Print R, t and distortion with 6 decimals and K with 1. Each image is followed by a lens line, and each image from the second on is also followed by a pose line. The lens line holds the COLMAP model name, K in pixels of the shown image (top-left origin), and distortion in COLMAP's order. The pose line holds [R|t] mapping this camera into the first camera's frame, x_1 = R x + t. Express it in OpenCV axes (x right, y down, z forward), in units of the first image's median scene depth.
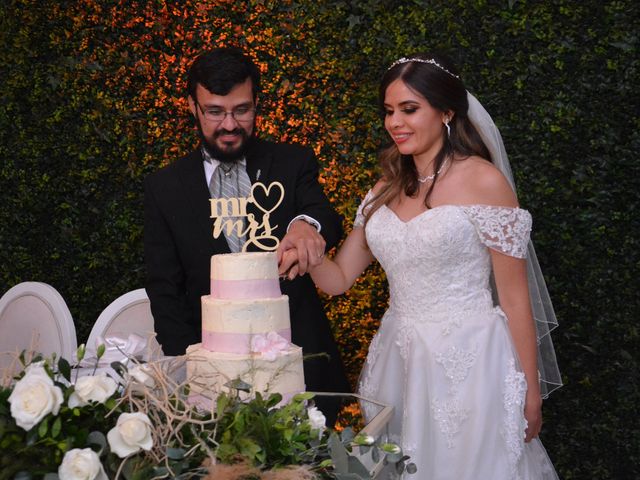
lens RADIAL K [[848.3, 0, 308.3], [0, 848.3, 227.2], [0, 0, 1]] dist [-0.014030, 0.000000]
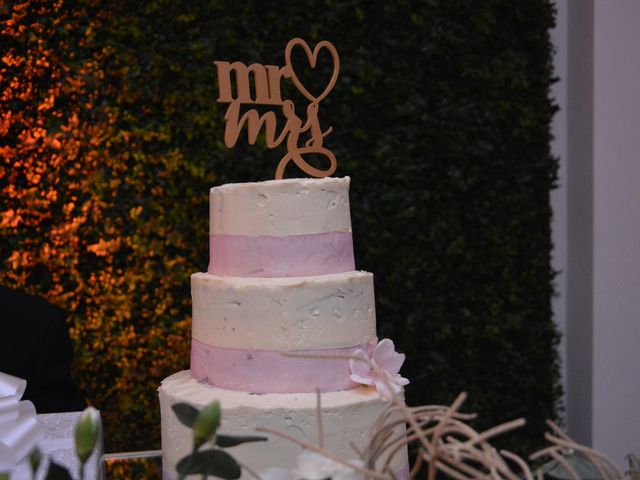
lens RADIAL K [[848.3, 0, 297.7], [0, 848.3, 235.3], [0, 0, 1]] dist [-0.014030, 0.000000]
pose [[0.879011, -0.004728, 0.476778, -0.155988], [0.012585, 0.999833, -0.013287, 0.035914], [-0.476636, 0.017679, 0.878923, 0.300392]]
